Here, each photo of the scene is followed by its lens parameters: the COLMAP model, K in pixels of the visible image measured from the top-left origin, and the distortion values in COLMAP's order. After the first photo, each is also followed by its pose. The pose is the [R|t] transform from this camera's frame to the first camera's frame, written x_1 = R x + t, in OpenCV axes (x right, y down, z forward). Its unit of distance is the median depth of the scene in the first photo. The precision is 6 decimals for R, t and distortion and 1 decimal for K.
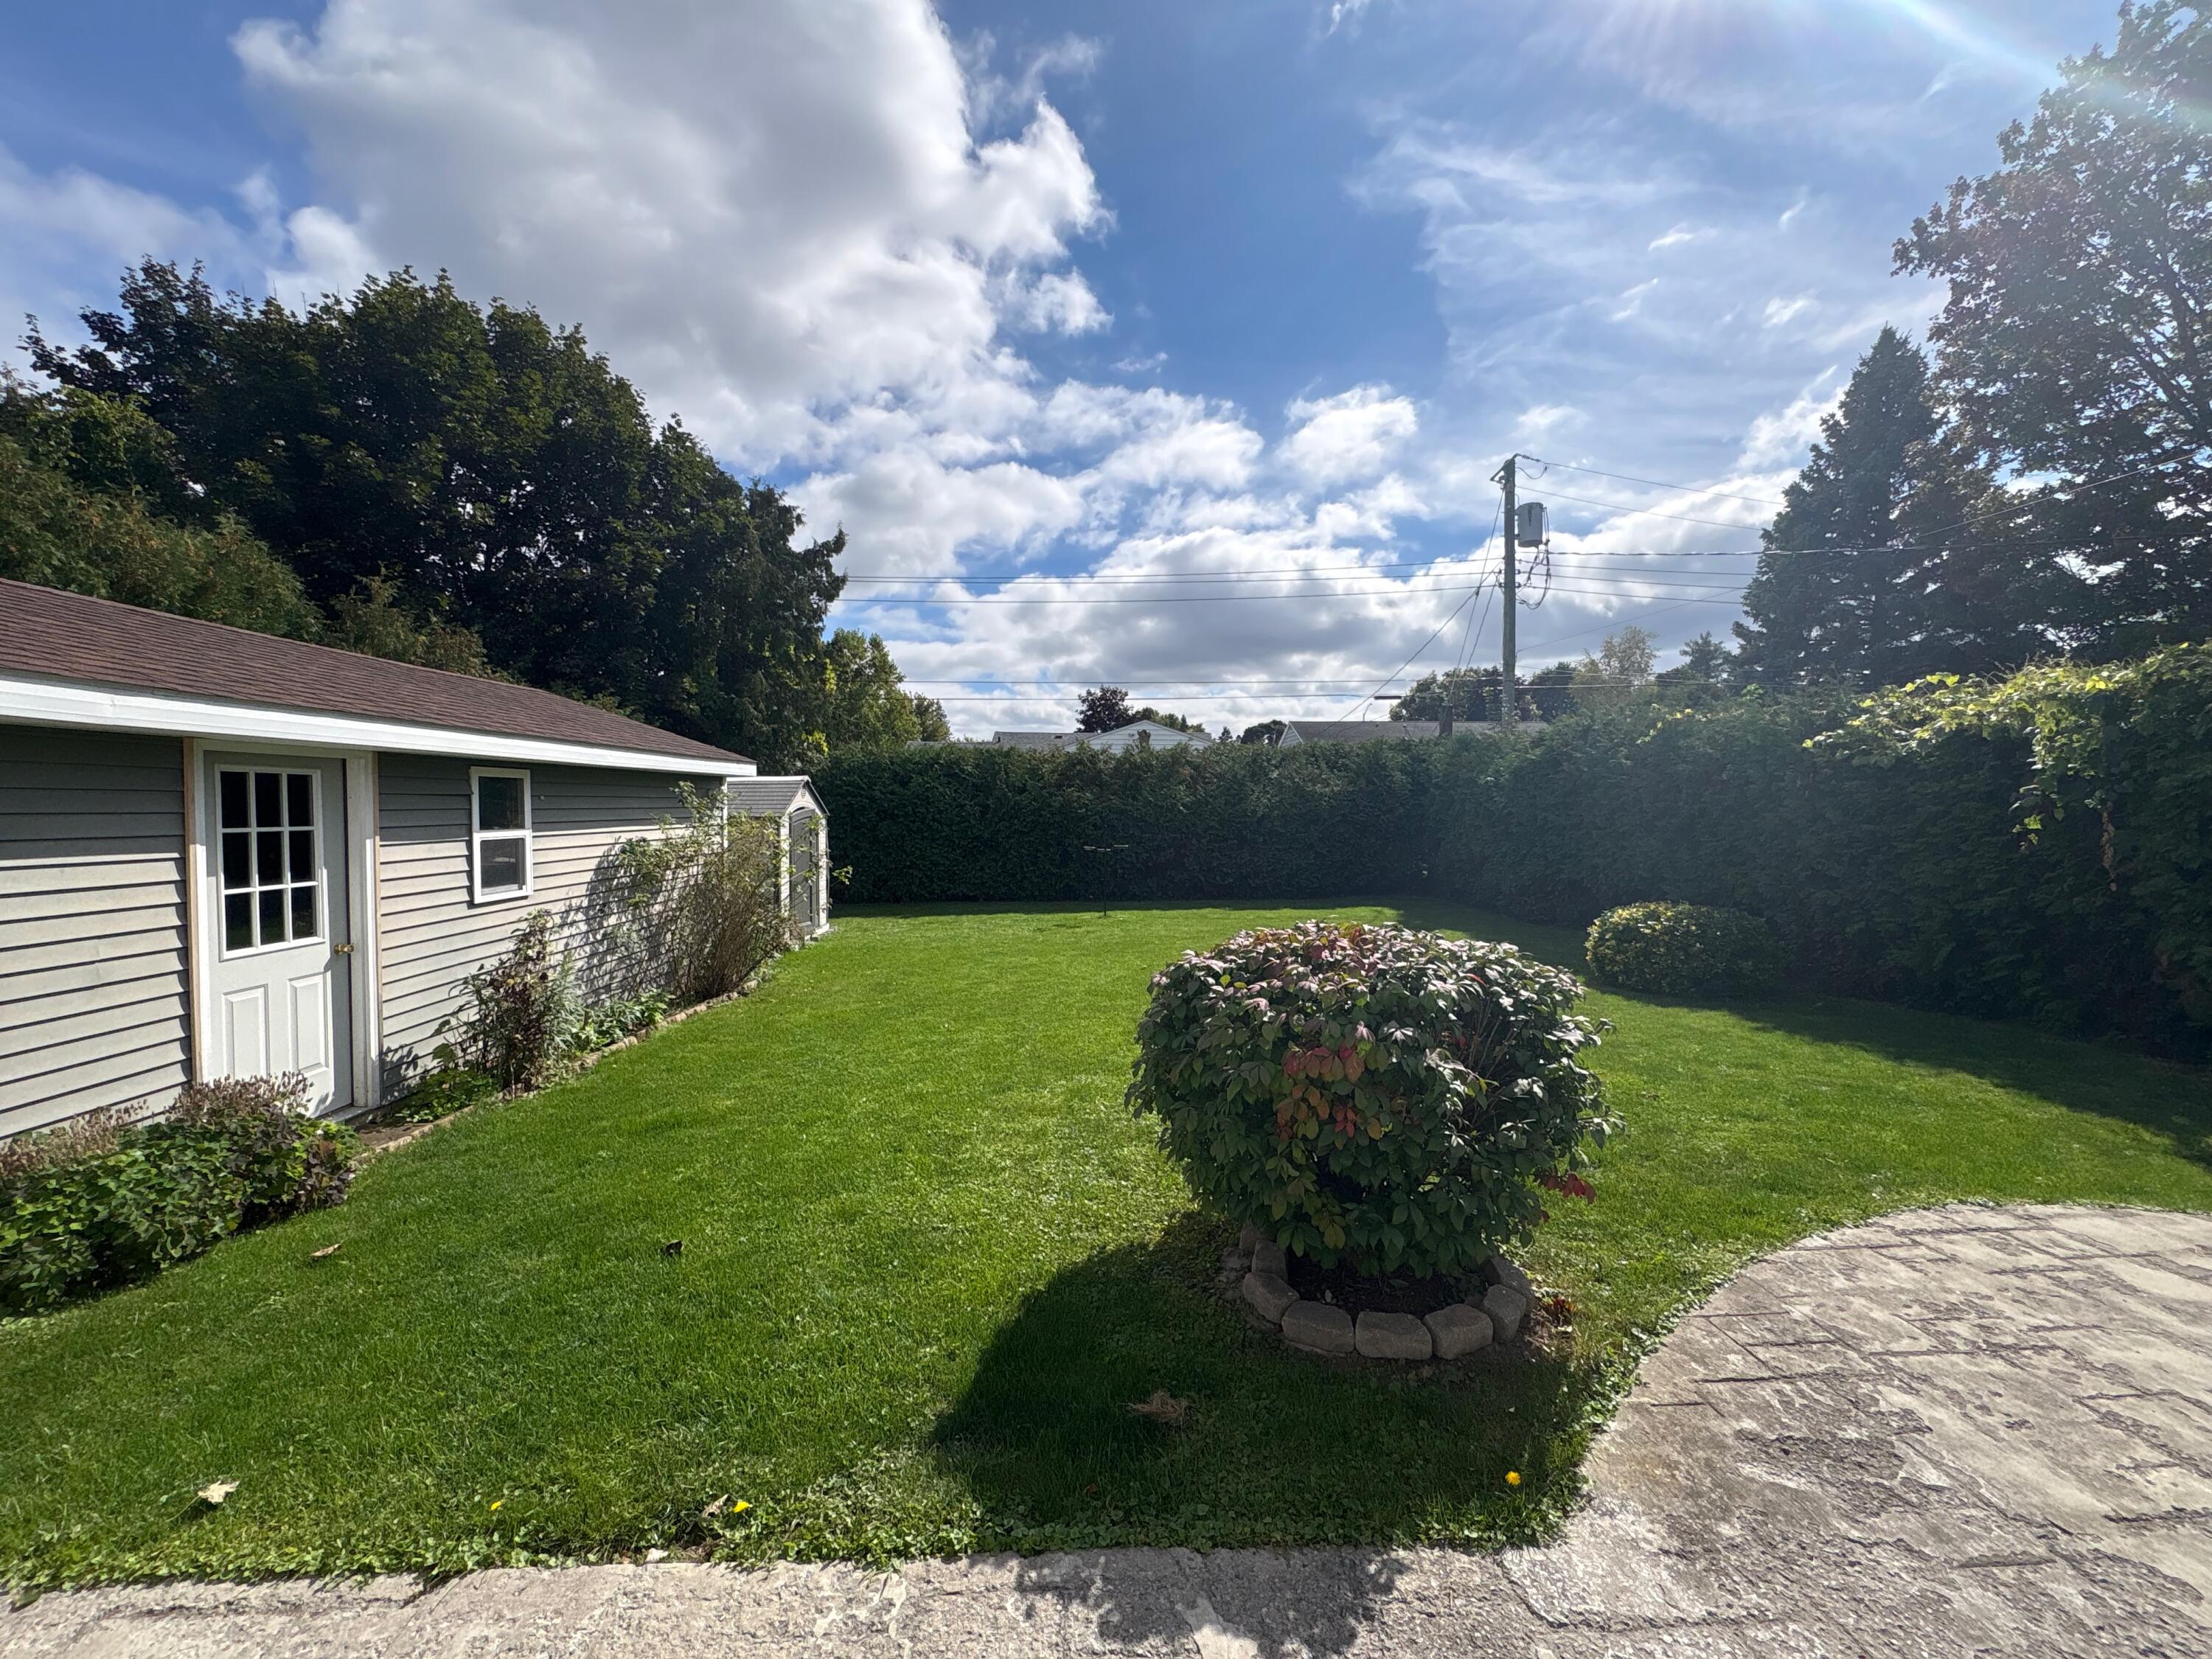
lens RADIAL K [[882.6, 0, 1110.0], [0, 882.6, 835.0], [0, 0, 1]] dist [-0.004315, 0.001297]
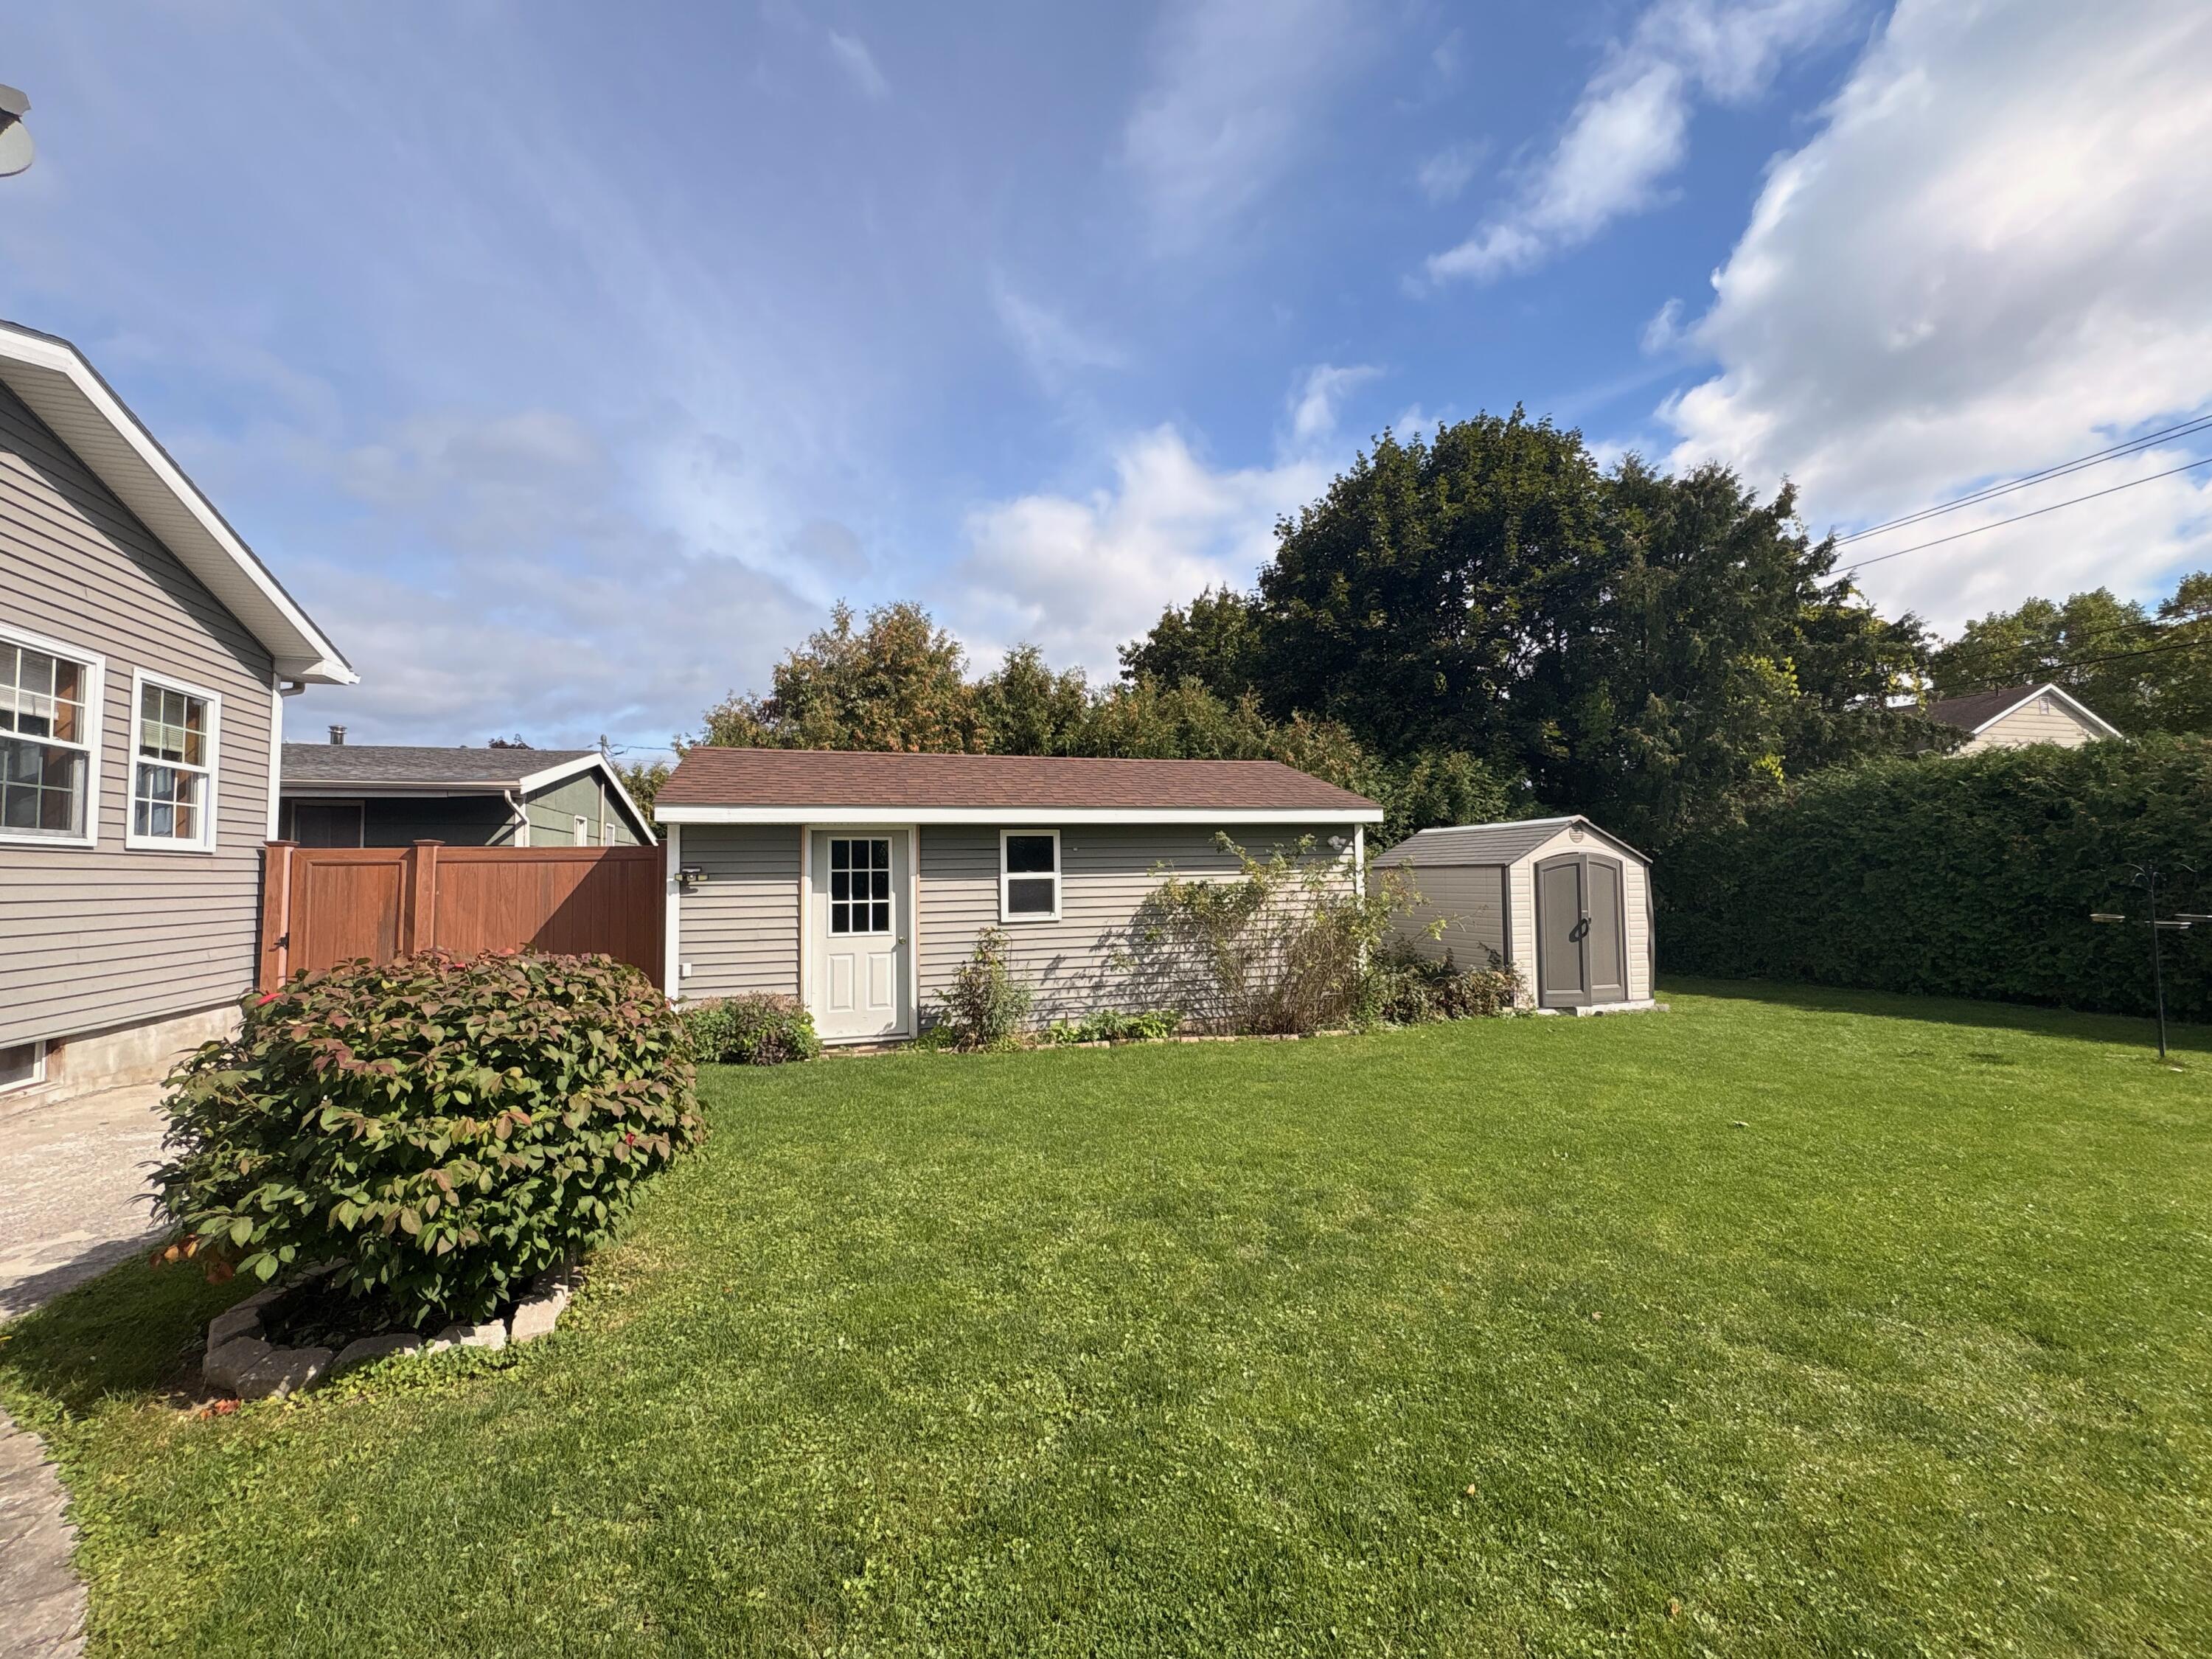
lens RADIAL K [[882.6, 0, 1108.3], [0, 882.6, 829.0], [0, 0, 1]] dist [0.000261, 0.000264]
pose [[0.283268, -0.052772, -0.957588, 0.876426], [-0.015442, 0.998105, -0.059573, 0.008274], [0.958916, 0.031662, 0.281916, 0.857646]]
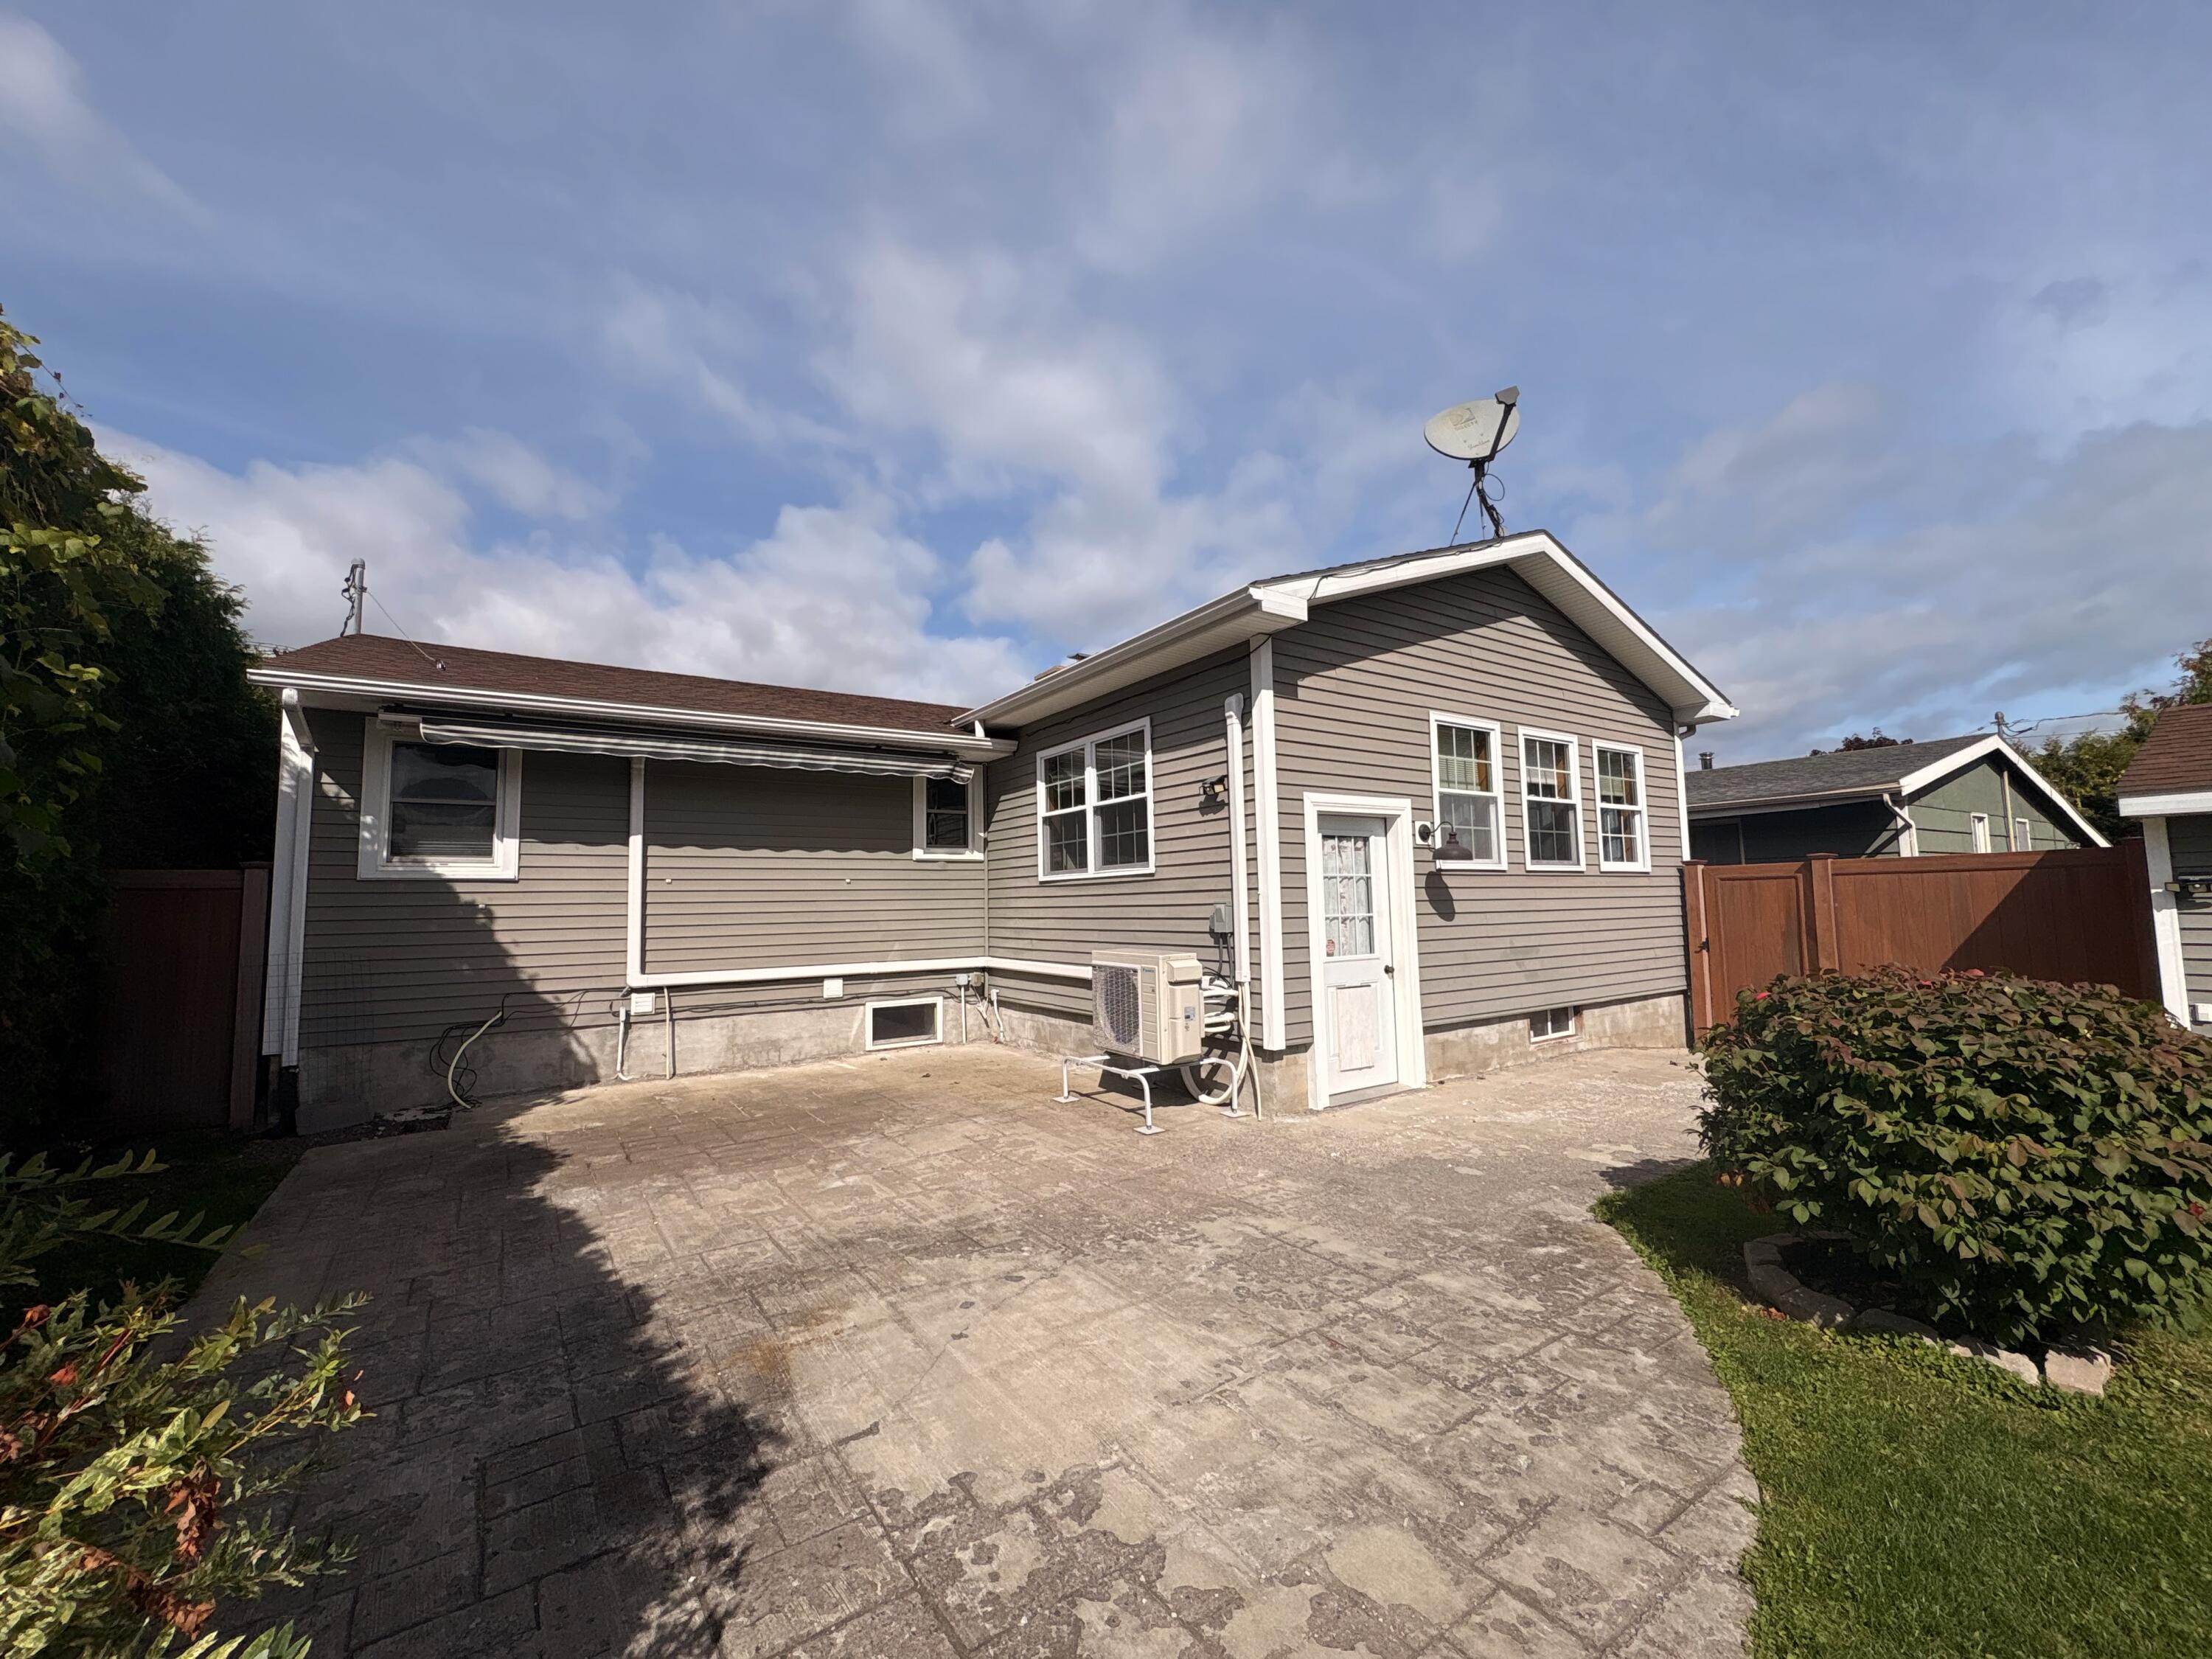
lens RADIAL K [[882.6, 0, 1098.6], [0, 882.6, 828.9], [0, 0, 1]] dist [-0.004315, 0.001297]
pose [[-0.857710, -0.026614, -0.513444, 0.987803], [0.004698, 0.998212, -0.059590, -0.001741], [0.514112, -0.053523, -0.856051, 0.843167]]
